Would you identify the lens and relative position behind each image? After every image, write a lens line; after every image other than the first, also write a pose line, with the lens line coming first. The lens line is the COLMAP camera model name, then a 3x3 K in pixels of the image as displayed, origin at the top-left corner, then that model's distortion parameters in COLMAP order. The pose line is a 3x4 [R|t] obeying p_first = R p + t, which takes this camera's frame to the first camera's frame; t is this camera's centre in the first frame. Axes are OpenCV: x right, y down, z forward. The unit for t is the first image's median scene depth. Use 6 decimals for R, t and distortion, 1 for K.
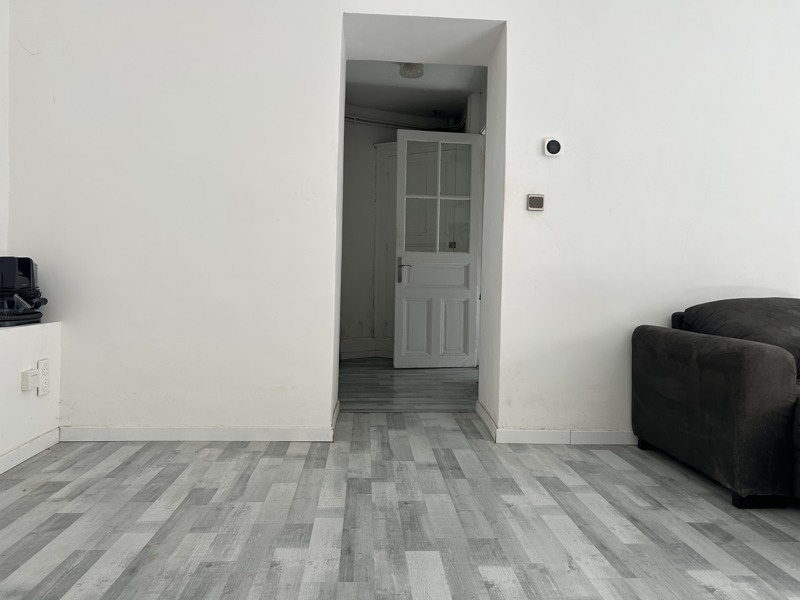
lens RADIAL K [[597.5, 0, 397.4], [0, 597.5, 297.3], [0, 0, 1]] dist [0.057562, -0.068490]
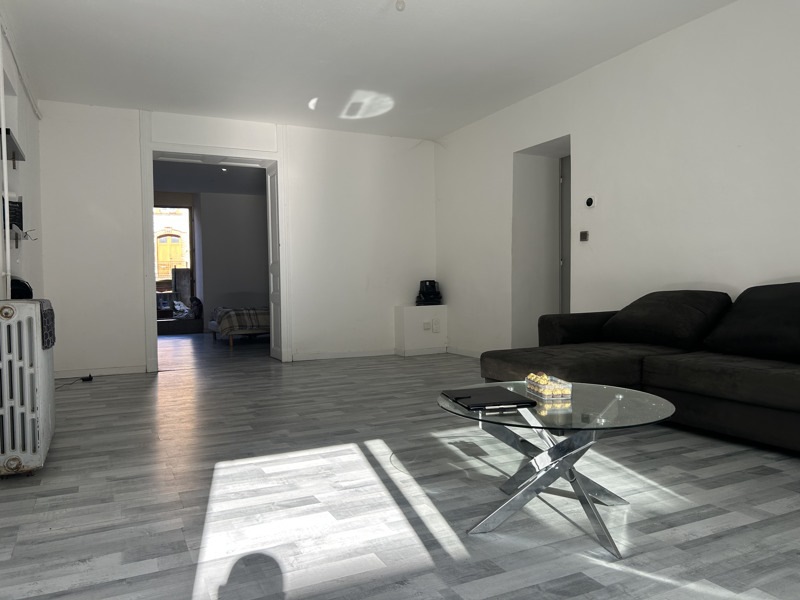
lens RADIAL K [[597.5, 0, 397.4], [0, 597.5, 297.3], [0, 0, 1]] dist [0.057562, -0.068490]
pose [[0.417811, 0.009505, -0.908484, 2.069887], [-0.015422, 0.999875, 0.003369, 0.019913], [0.908403, 0.012603, 0.417905, -0.229863]]
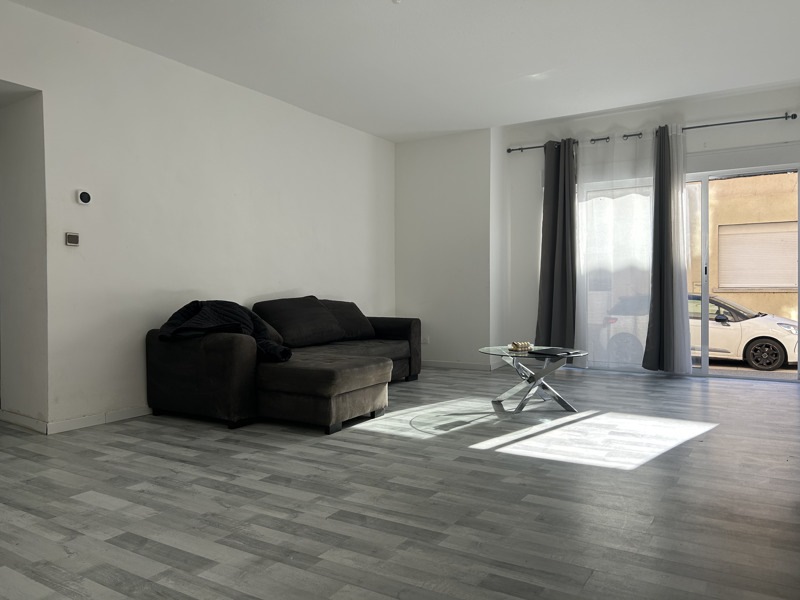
lens RADIAL K [[597.5, 0, 397.4], [0, 597.5, 297.3], [0, 0, 1]] dist [0.057562, -0.068490]
pose [[0.573997, -0.033012, 0.818191, -0.570757], [0.032318, 0.999322, 0.017648, -0.048165], [-0.818219, 0.016313, 0.574675, -0.396202]]
